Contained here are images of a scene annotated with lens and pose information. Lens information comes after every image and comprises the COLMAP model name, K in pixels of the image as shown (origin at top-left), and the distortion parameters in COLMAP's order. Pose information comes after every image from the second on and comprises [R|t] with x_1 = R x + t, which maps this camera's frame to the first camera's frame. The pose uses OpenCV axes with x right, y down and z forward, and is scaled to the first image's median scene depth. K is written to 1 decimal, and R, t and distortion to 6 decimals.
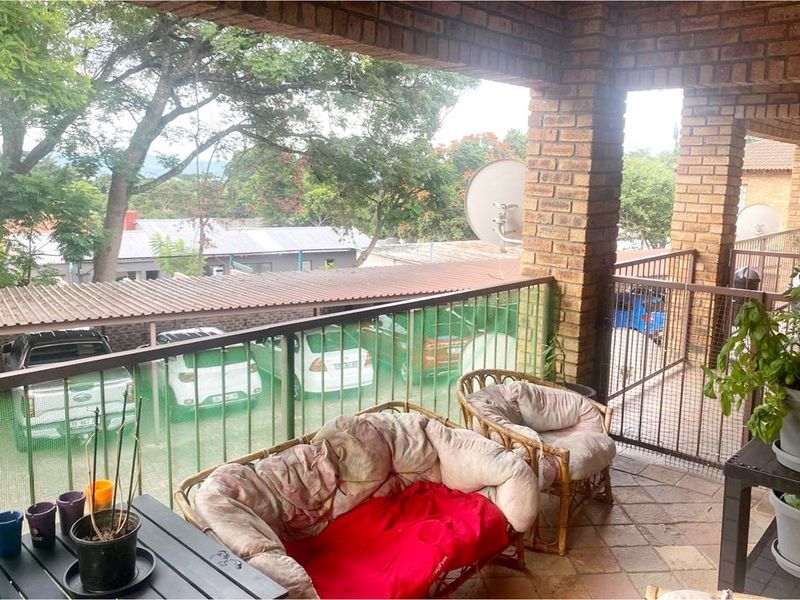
lens RADIAL K [[682.7, 0, 400.6], [0, 682.7, 299.0], [0, 0, 1]] dist [0.056635, -0.066561]
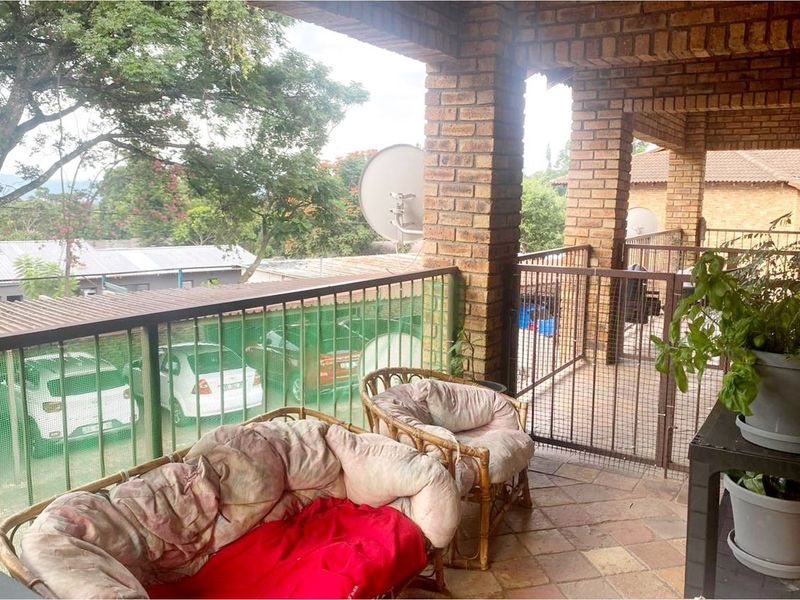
lens RADIAL K [[682.7, 0, 402.3], [0, 682.7, 302.5], [0, 0, 1]] dist [0.056635, -0.066561]
pose [[0.986234, -0.027564, 0.163044, -0.002721], [0.031135, 0.999327, -0.019388, 0.032599], [-0.162400, 0.024197, 0.986428, 0.104445]]
